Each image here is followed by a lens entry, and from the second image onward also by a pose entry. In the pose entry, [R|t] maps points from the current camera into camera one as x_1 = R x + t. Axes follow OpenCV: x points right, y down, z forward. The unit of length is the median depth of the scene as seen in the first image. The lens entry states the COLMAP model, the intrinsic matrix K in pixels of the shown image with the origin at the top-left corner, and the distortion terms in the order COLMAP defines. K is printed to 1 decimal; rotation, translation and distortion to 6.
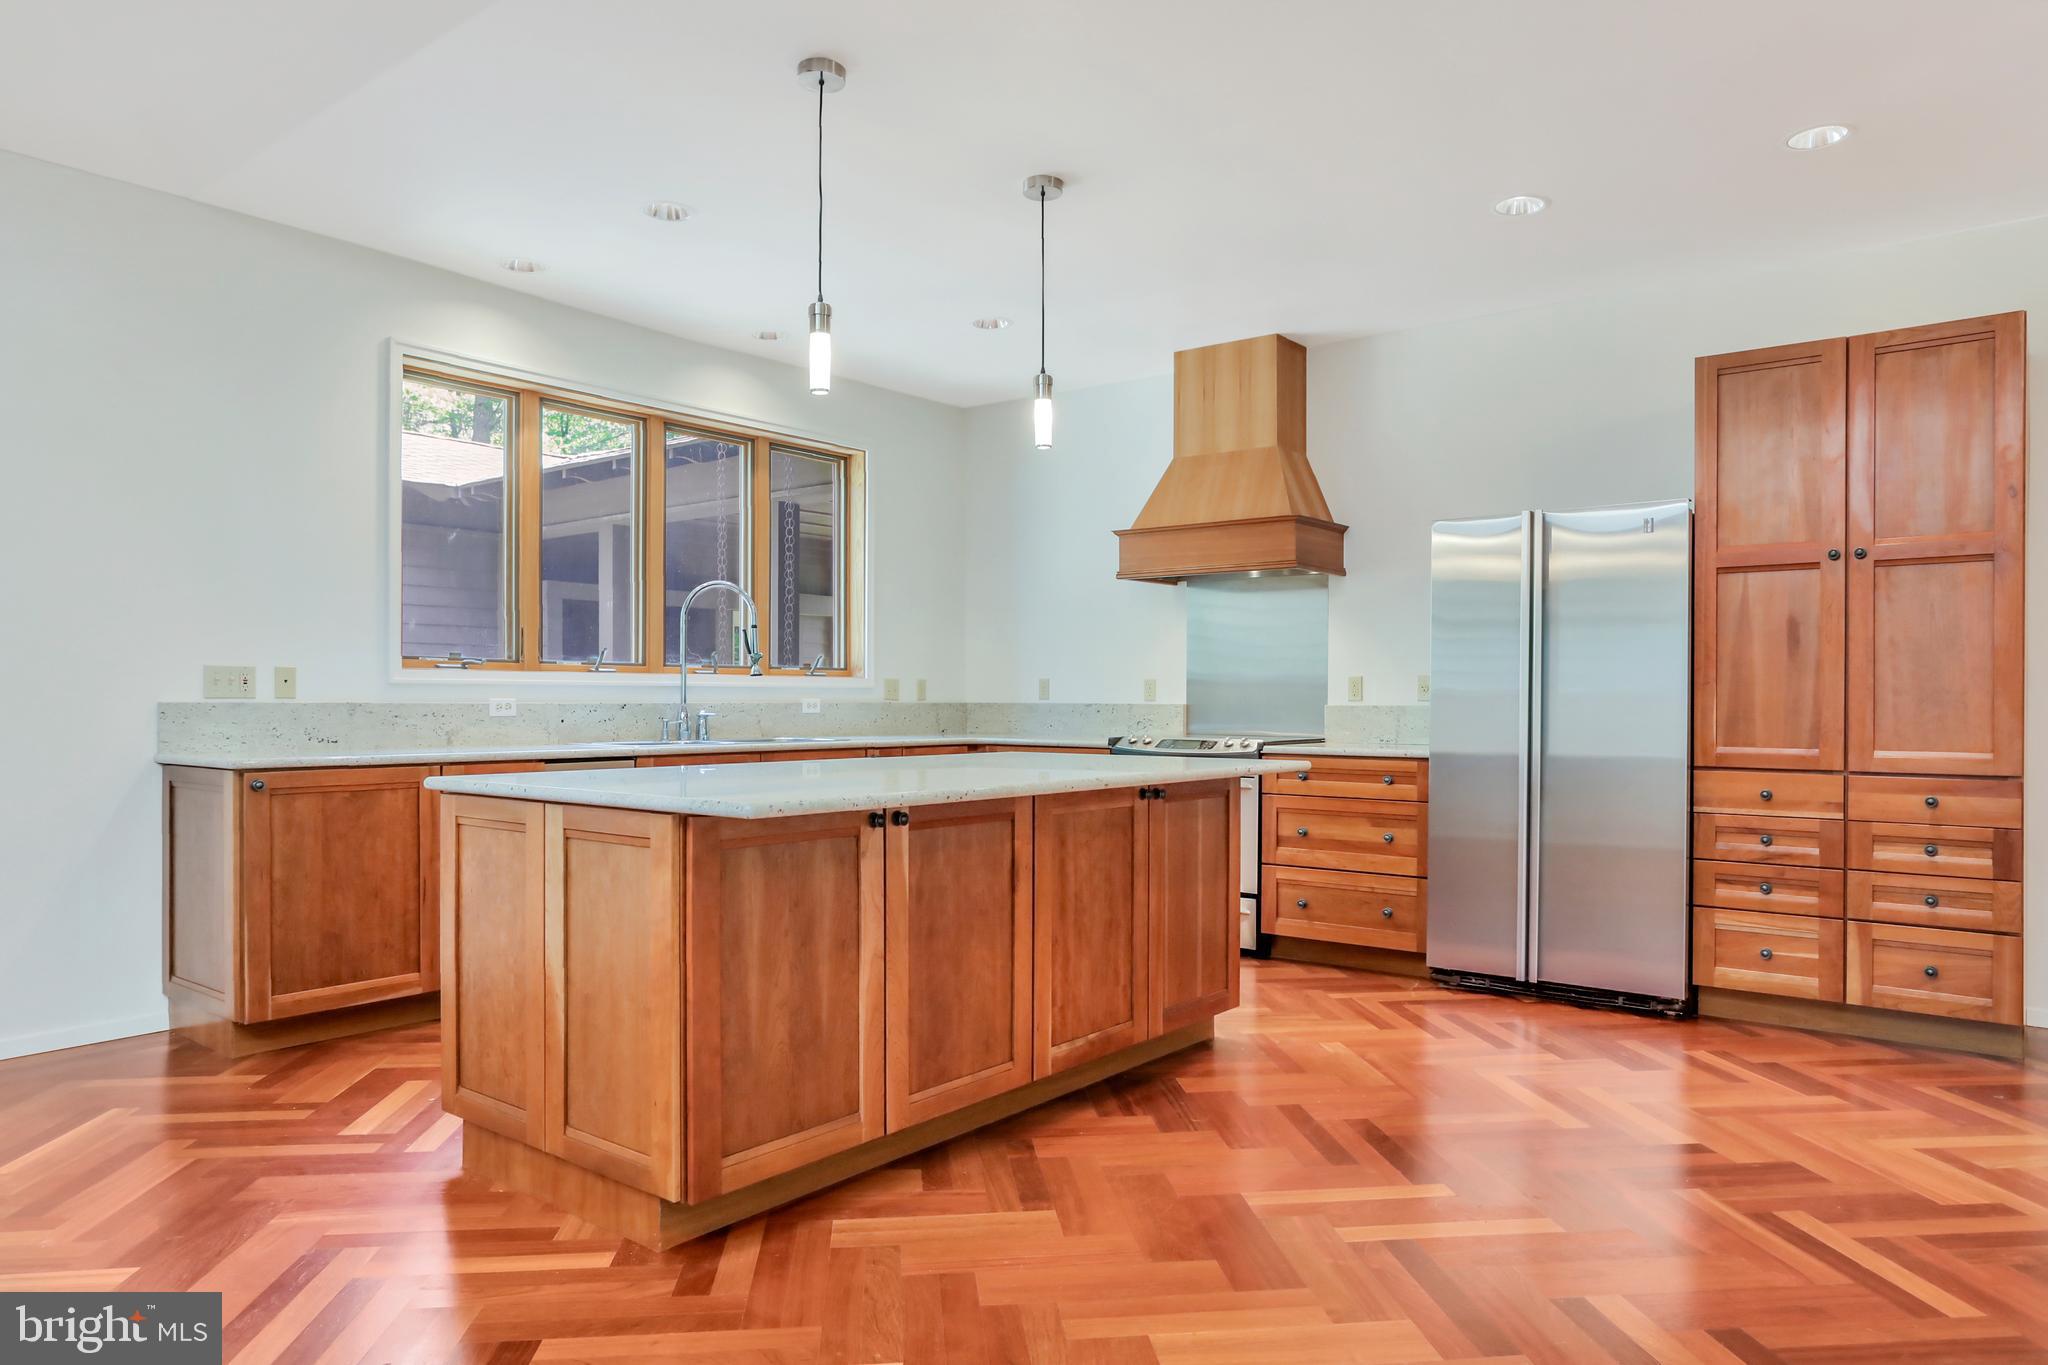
lens RADIAL K [[1355.9, 0, 1029.2], [0, 1355.9, 709.6], [0, 0, 1]] dist [0.021368, 0.000005]
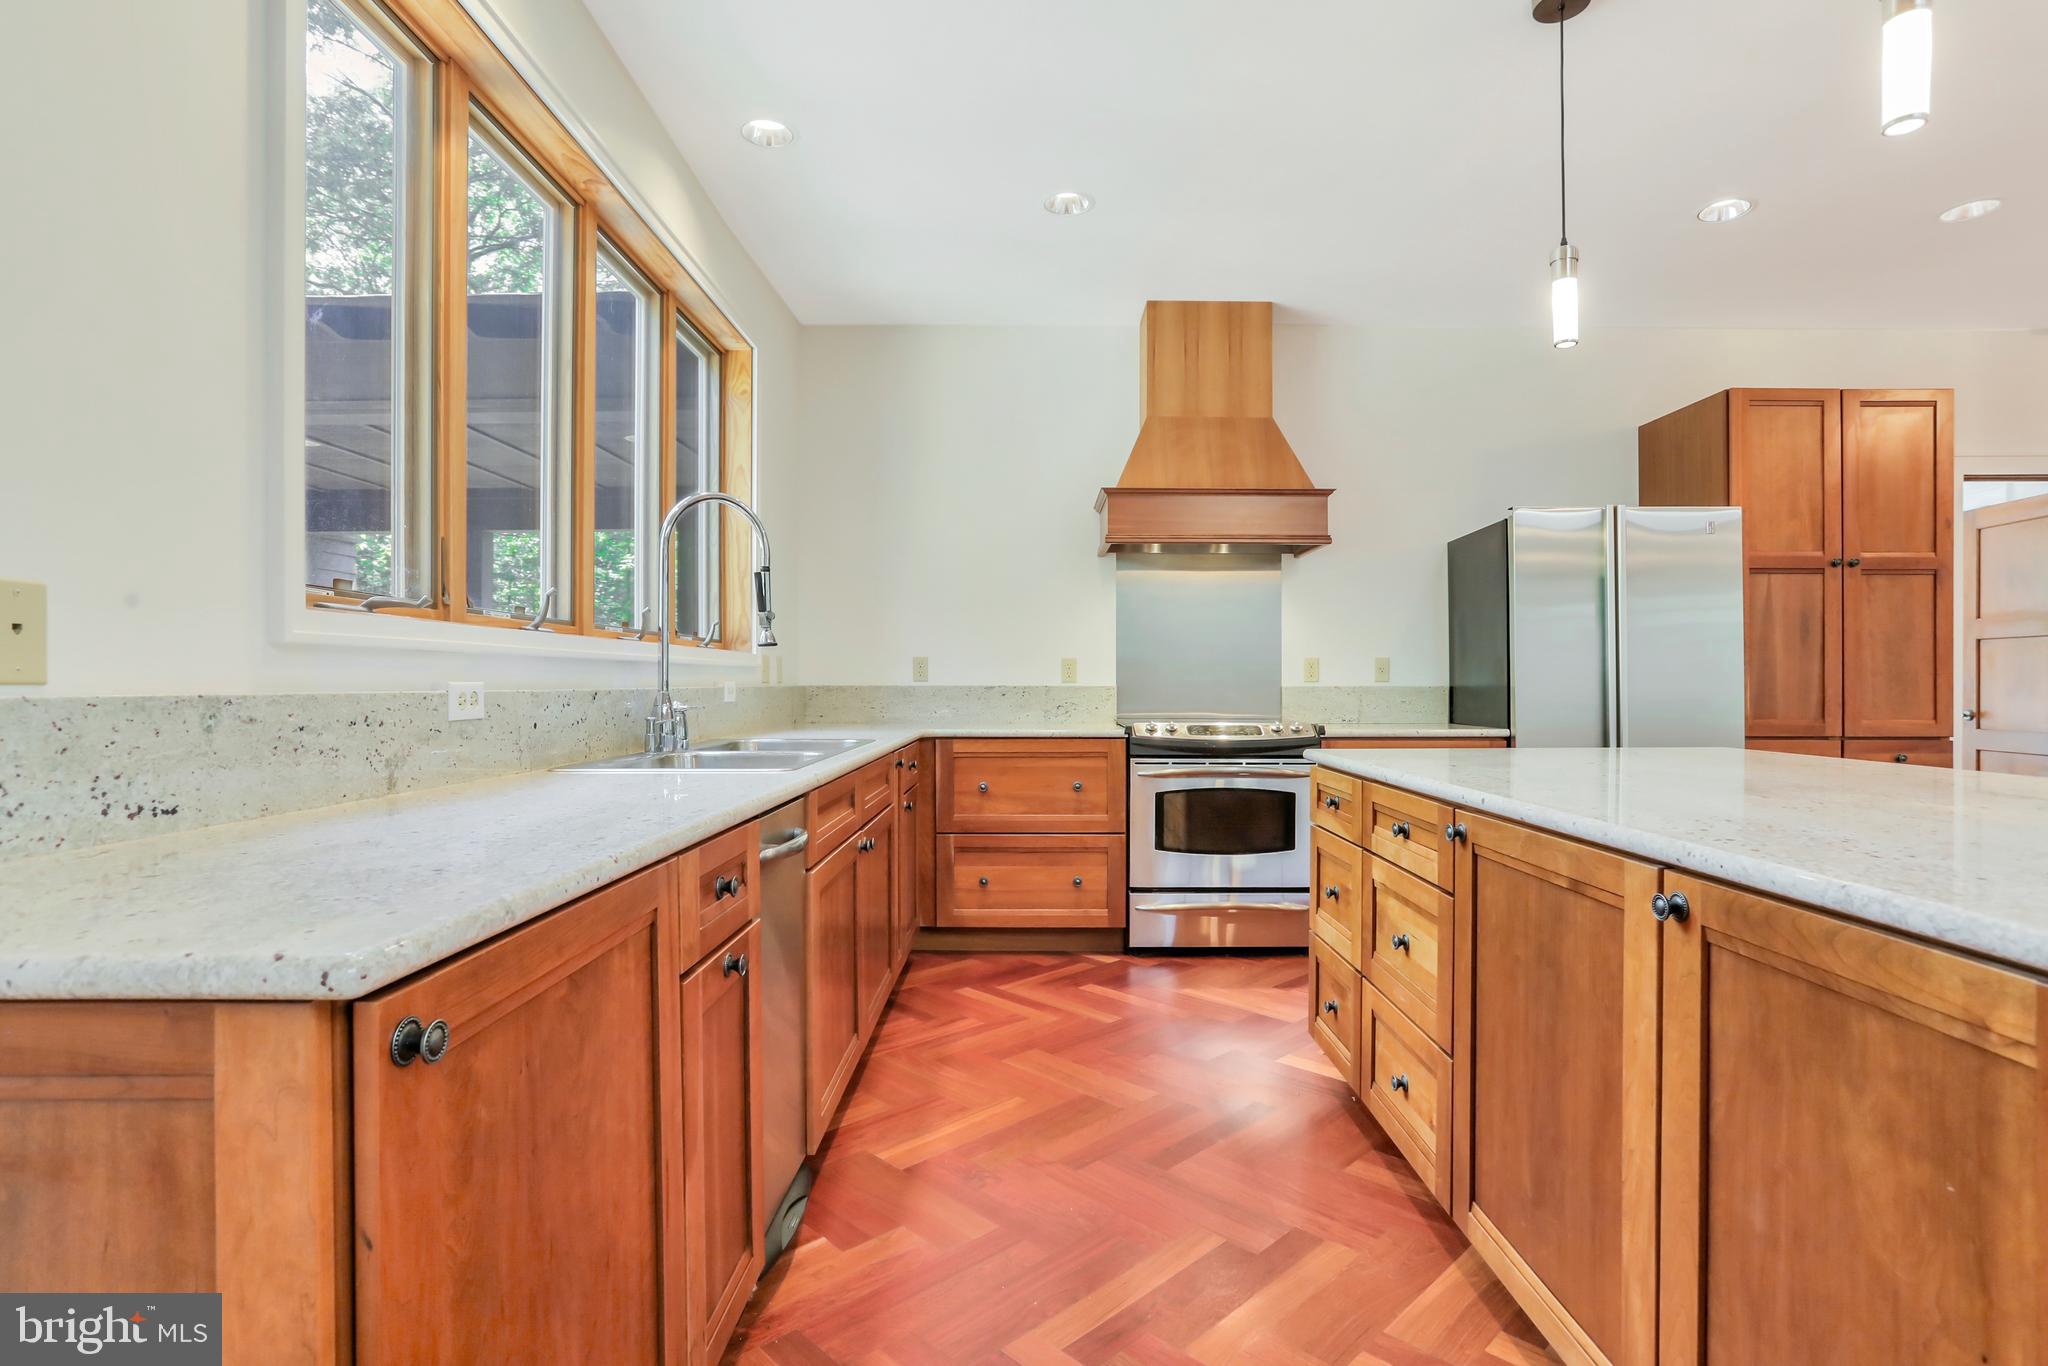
lens RADIAL K [[1024.1, 0, 1027.9], [0, 1024.1, 684.9], [0, 0, 1]] dist [-0.058176, 0.036676]
pose [[0.780494, -0.004950, 0.625144, -0.405341], [0.007498, 0.999971, -0.001444, -0.004635], [-0.625118, 0.005815, 0.780508, 0.544597]]
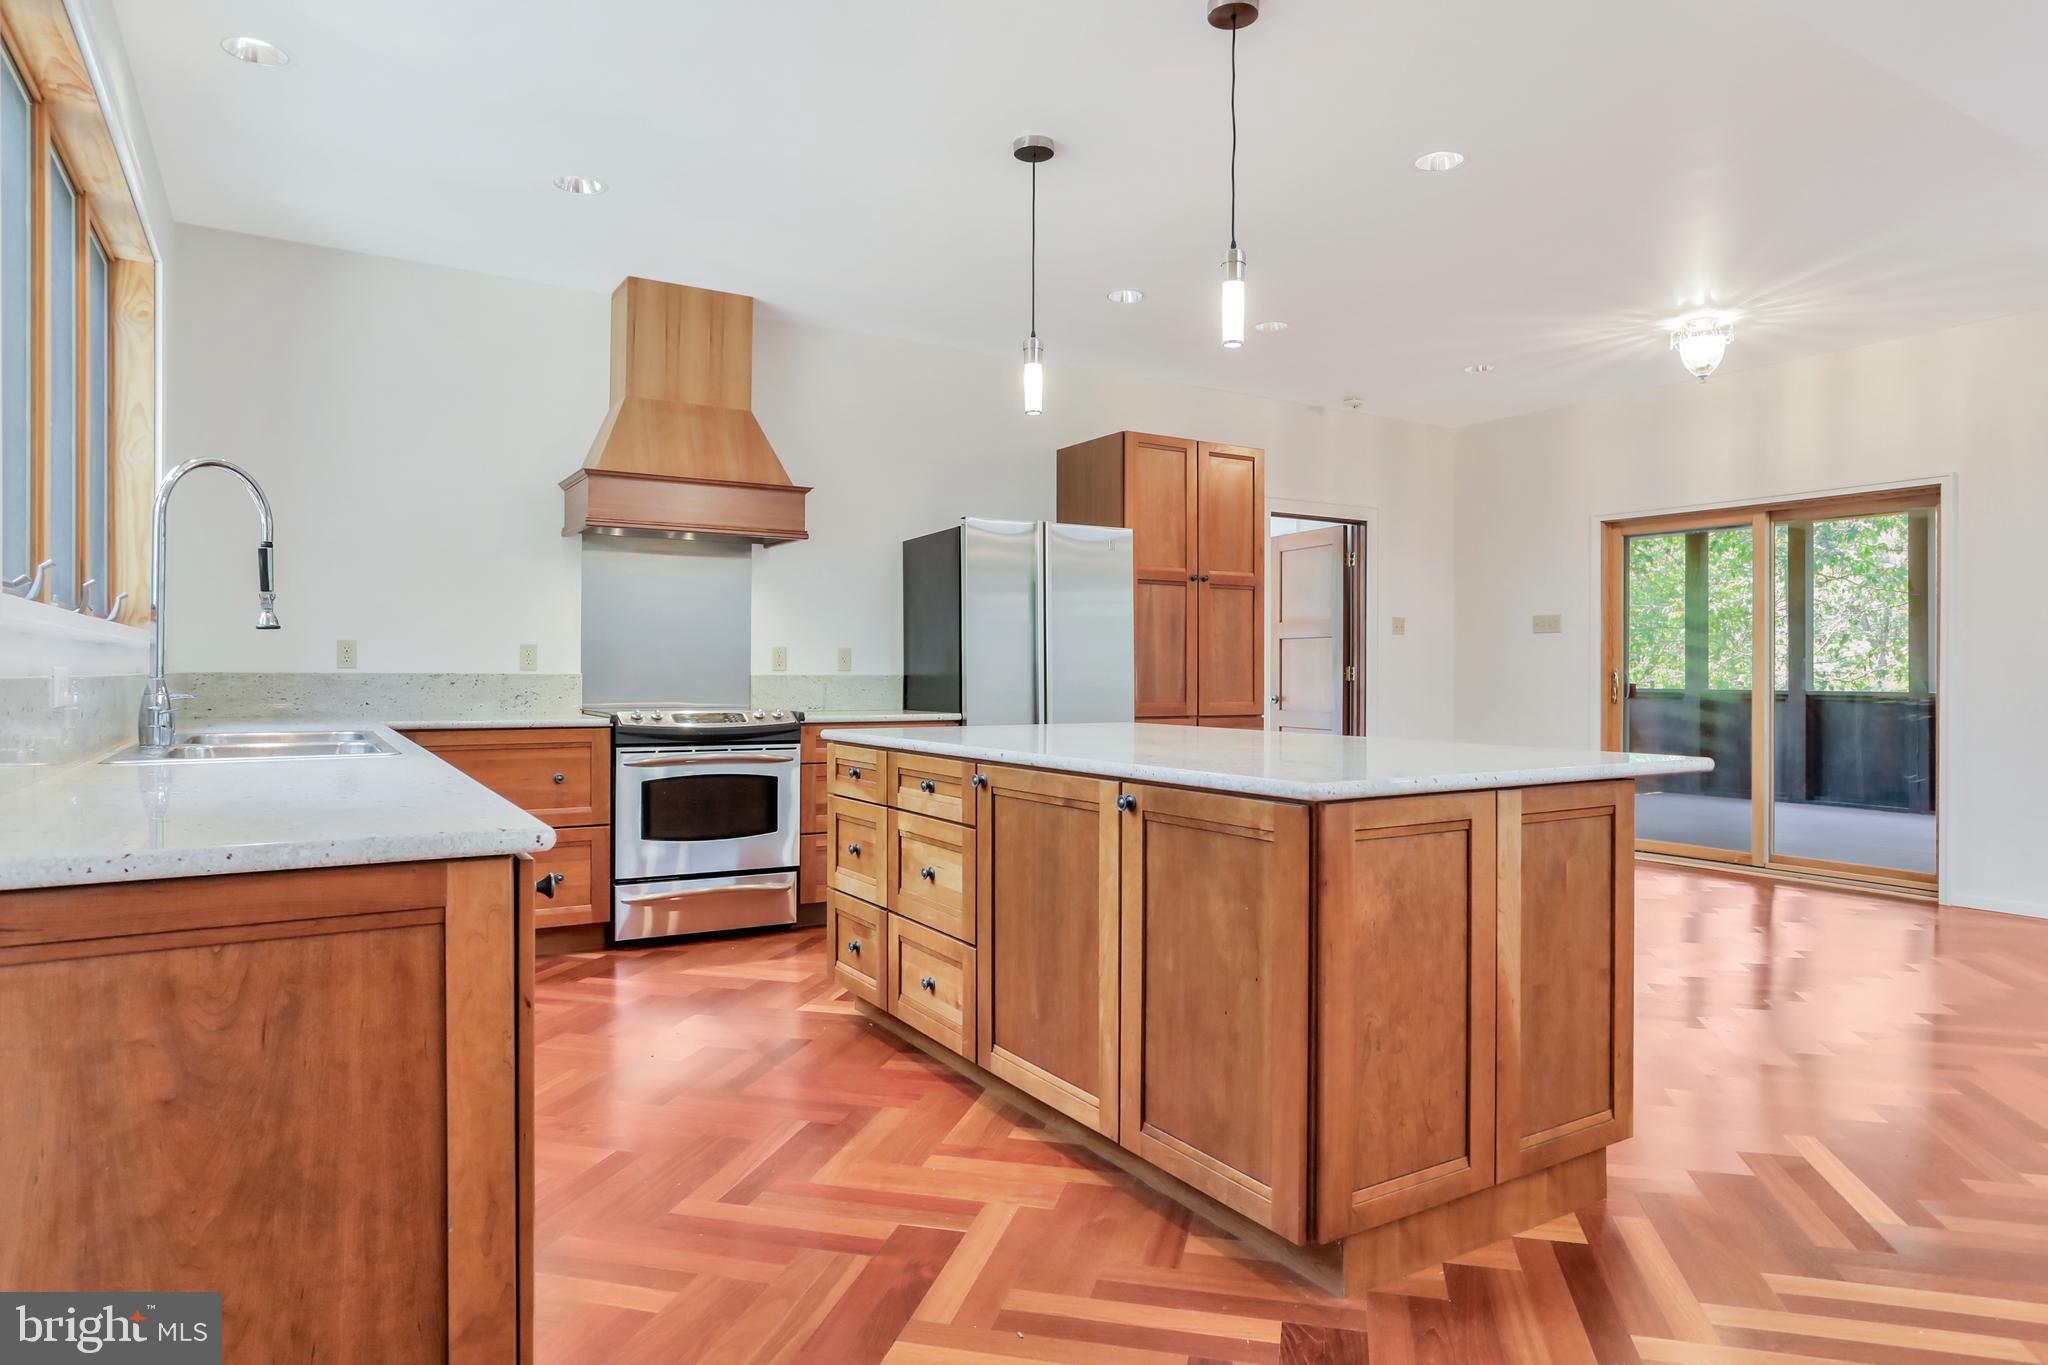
lens RADIAL K [[1232.4, 0, 1026.1], [0, 1232.4, 667.1], [0, 0, 1]] dist [-0.008256, 0.000694]
pose [[0.339118, 0.001938, 0.940742, -0.588161], [0.004030, 0.999986, -0.003512, -0.004894], [-0.940735, 0.004983, 0.339105, 0.510205]]
